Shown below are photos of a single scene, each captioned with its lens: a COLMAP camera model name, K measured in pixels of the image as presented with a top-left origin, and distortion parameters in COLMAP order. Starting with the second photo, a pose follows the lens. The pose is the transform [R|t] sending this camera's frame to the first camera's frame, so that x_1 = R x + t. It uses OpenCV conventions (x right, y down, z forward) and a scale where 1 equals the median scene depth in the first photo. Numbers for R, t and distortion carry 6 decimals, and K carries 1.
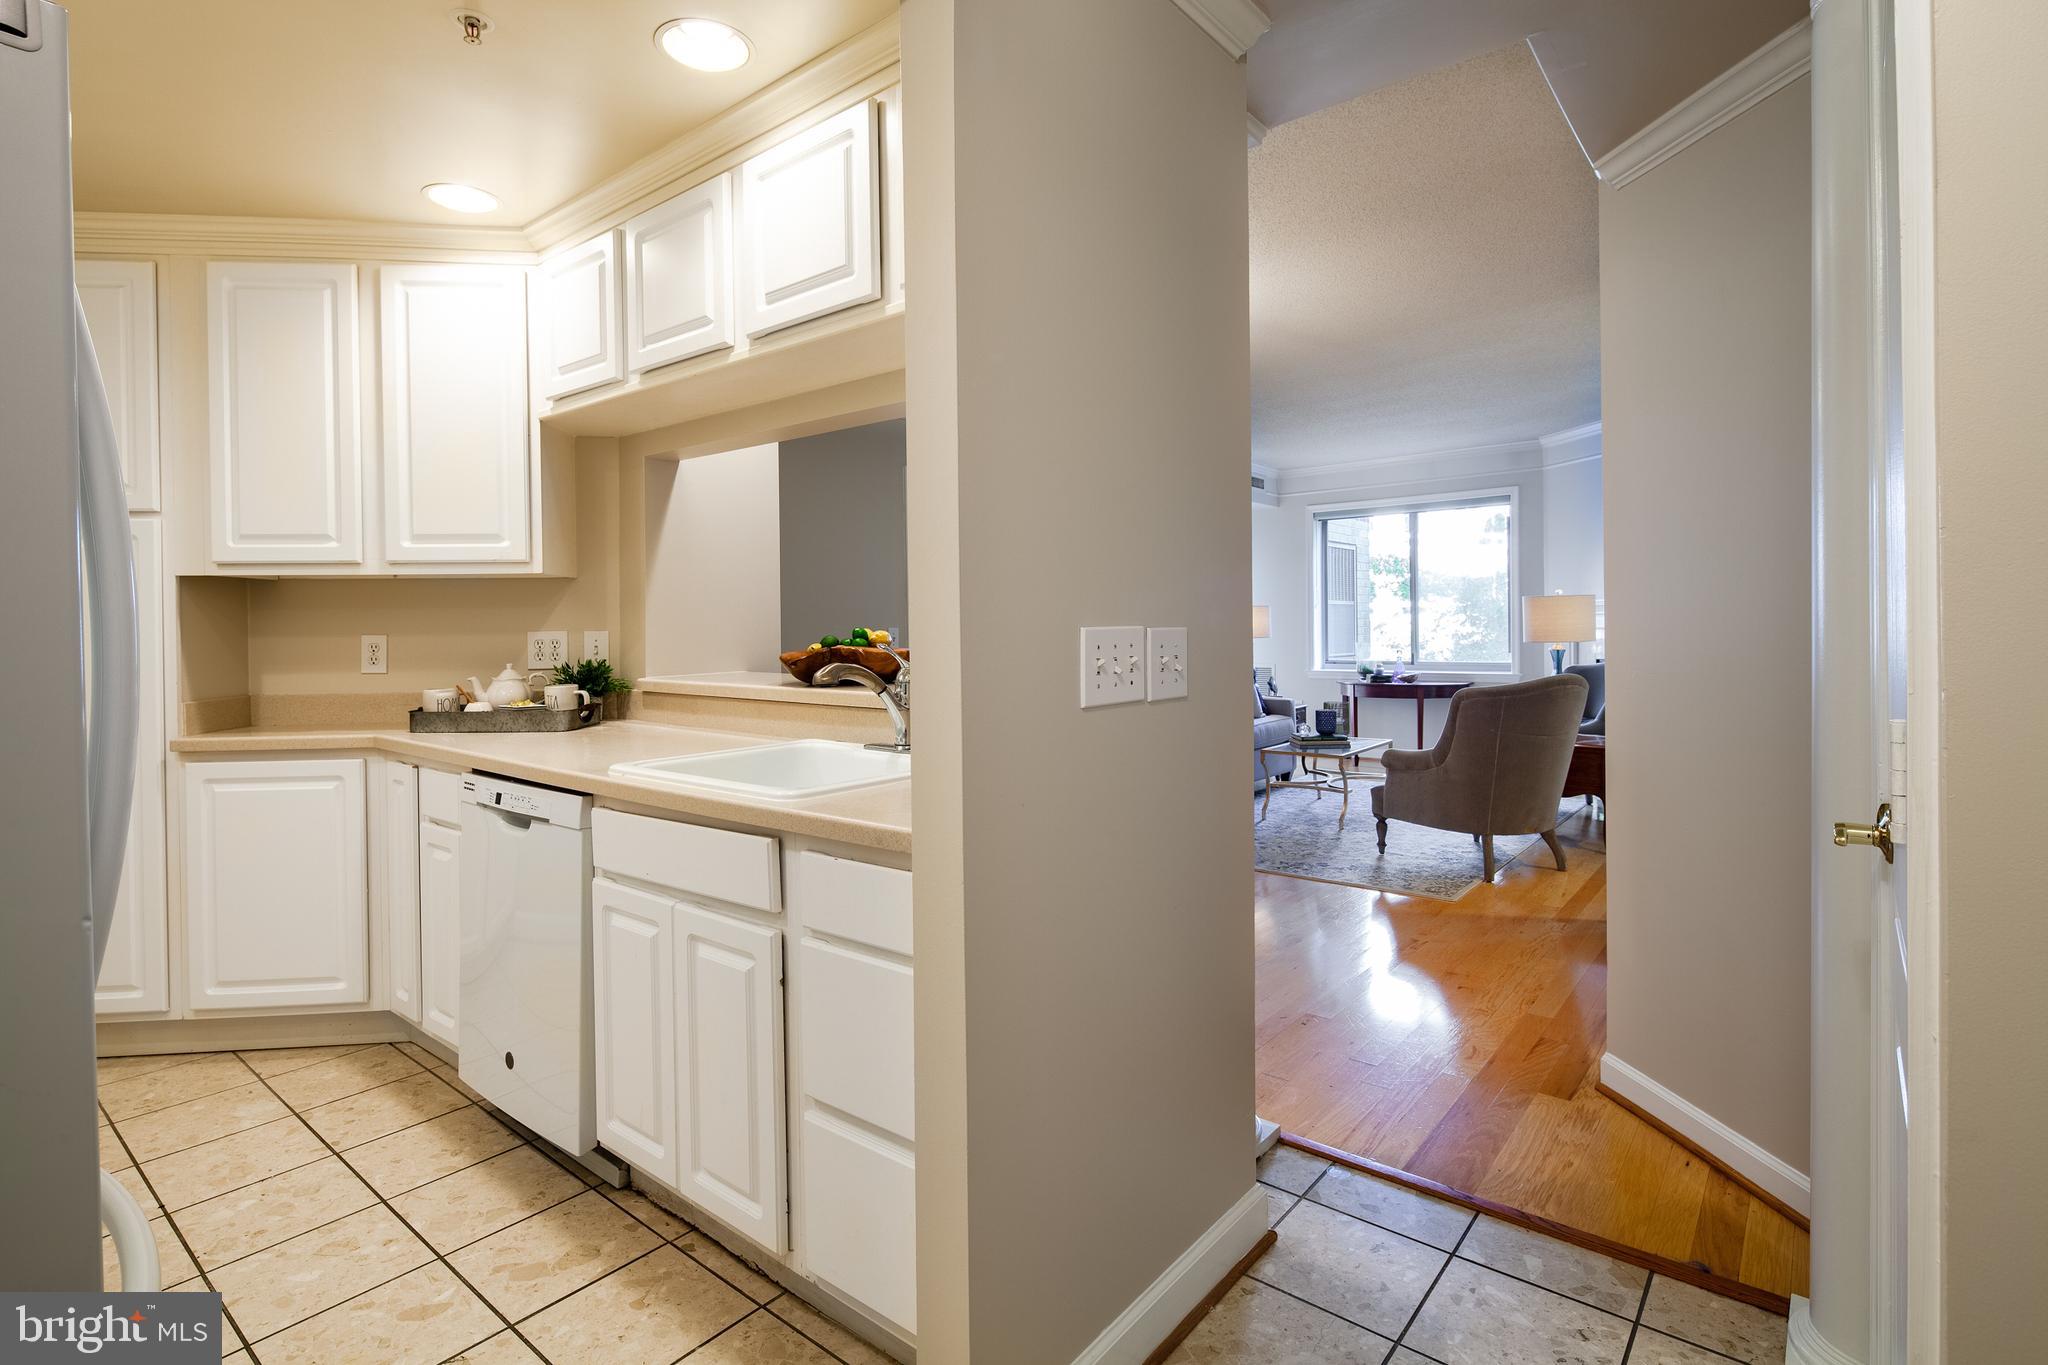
lens RADIAL K [[1004.4, 0, 1000.3], [0, 1004.4, 636.0], [0, 0, 1]] dist [0.005916, -0.004988]
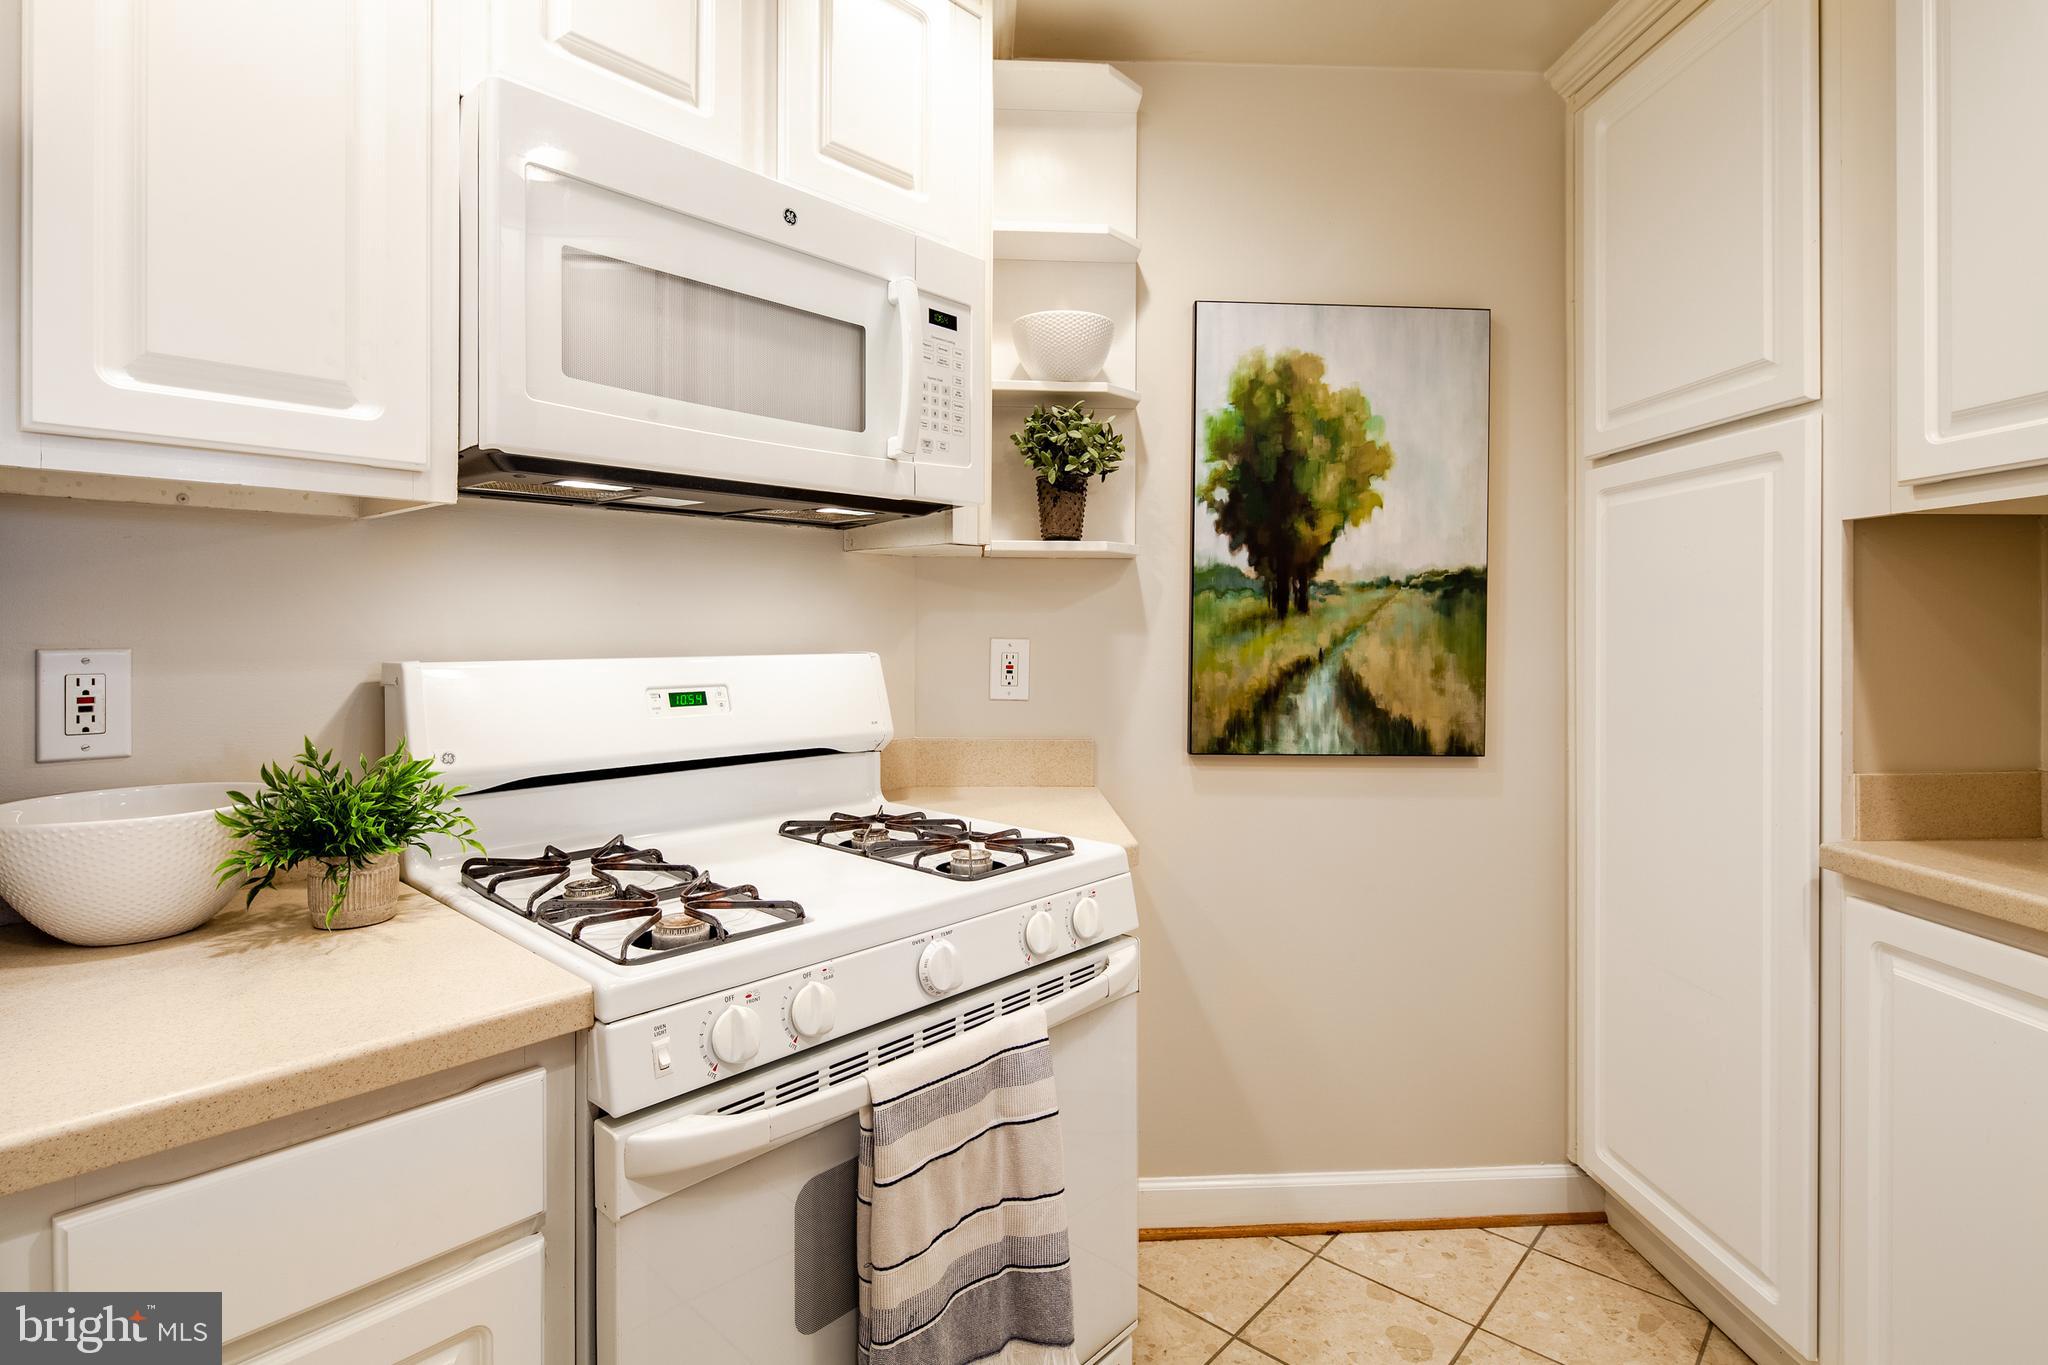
lens RADIAL K [[1004.4, 0, 1049.0], [0, 1004.4, 630.4], [0, 0, 1]] dist [0.005916, -0.004988]
pose [[-0.032368, 0.011293, -0.999412, -0.298113], [-0.011453, 0.999866, 0.011669, -0.006155], [0.999410, 0.011824, -0.032234, 0.611408]]
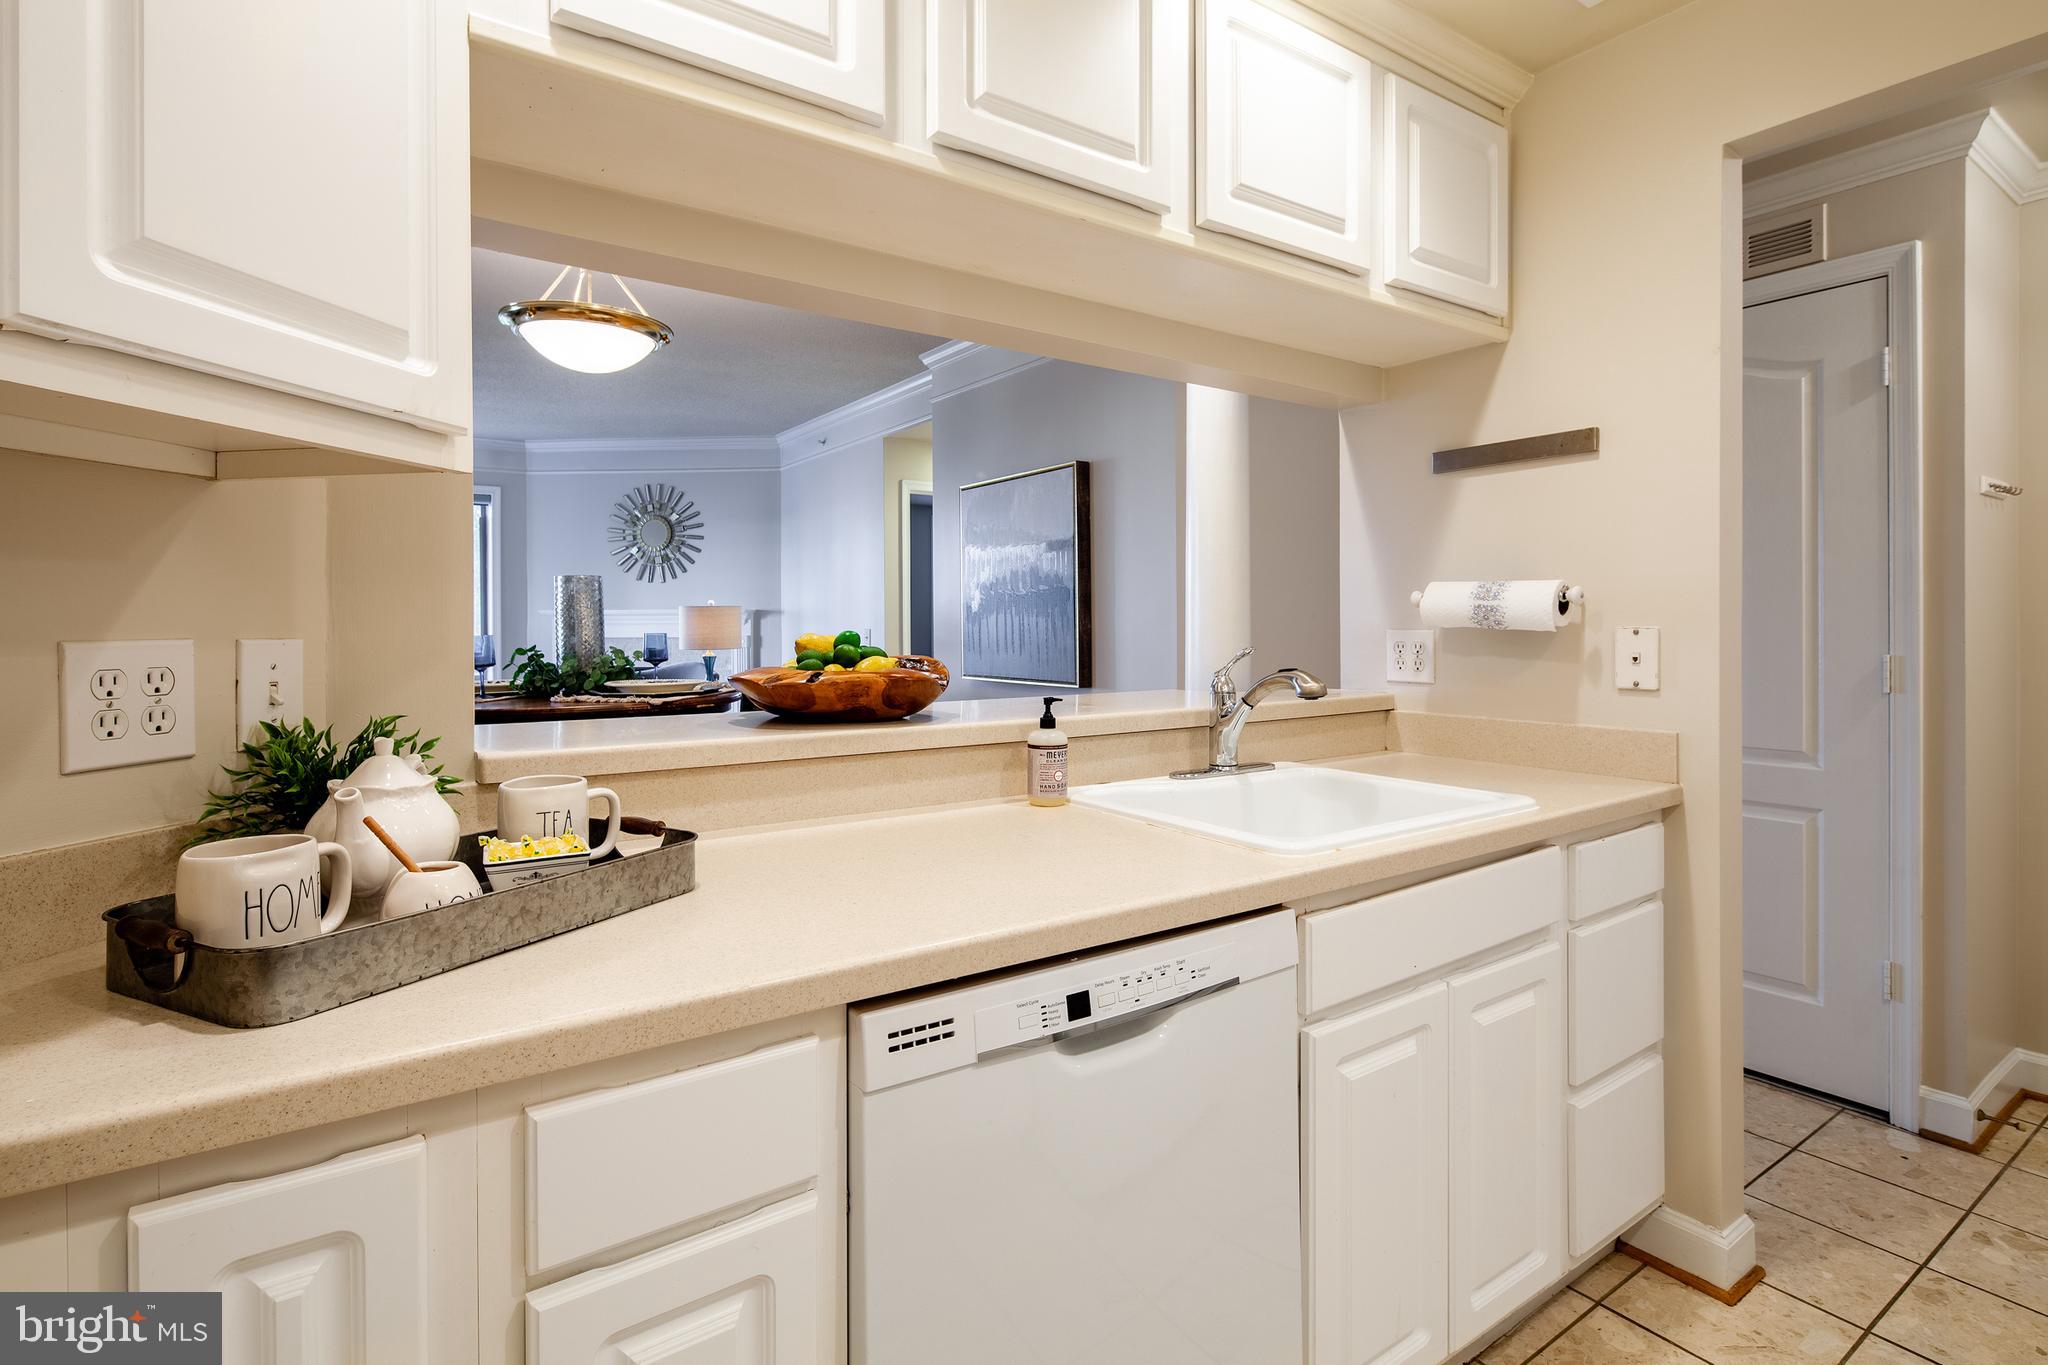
lens RADIAL K [[1004.4, 0, 1048.0], [0, 1004.4, 635.6], [0, 0, 1]] dist [0.005916, -0.004988]
pose [[0.246821, -0.001365, 0.969060, -0.744232], [0.012007, 0.999927, -0.001649, -0.002699], [-0.968987, 0.012043, 0.246819, 0.716003]]
